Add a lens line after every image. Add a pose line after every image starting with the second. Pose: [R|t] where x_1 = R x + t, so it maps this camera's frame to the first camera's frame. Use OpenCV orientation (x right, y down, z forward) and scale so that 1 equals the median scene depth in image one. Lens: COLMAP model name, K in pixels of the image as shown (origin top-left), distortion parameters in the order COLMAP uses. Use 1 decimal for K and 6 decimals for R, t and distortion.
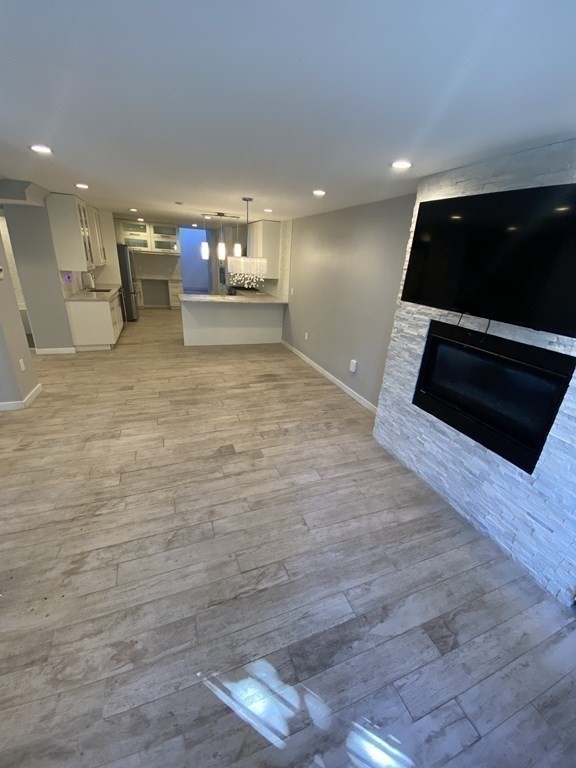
lens RADIAL K [[308.5, 0, 290.3], [0, 308.5, 385.7], [0, 0, 1]] dist [0.024911, -0.022083]
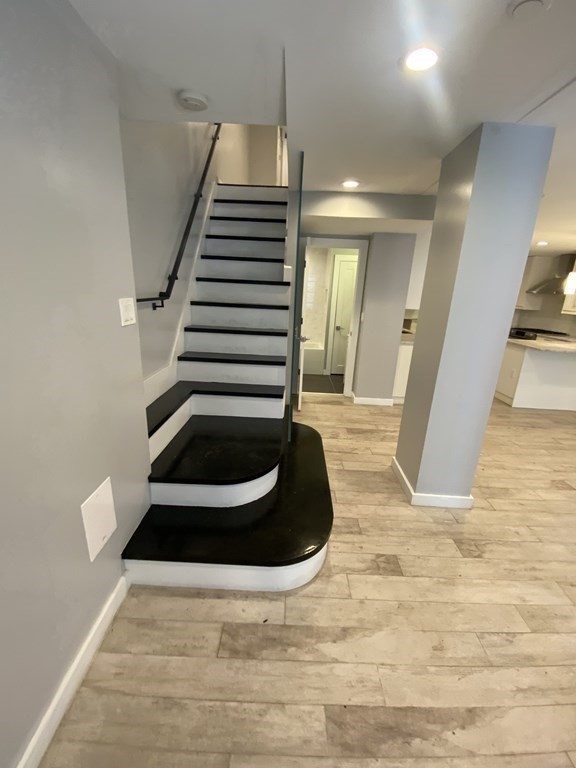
lens RADIAL K [[308.5, 0, 290.3], [0, 308.5, 385.7], [0, 0, 1]] dist [0.024911, -0.022083]
pose [[0.925631, 0.093581, -0.366673, -1.017162], [-0.135224, 0.986763, -0.089521, -0.075343], [0.353441, 0.132446, 0.926033, 0.217147]]
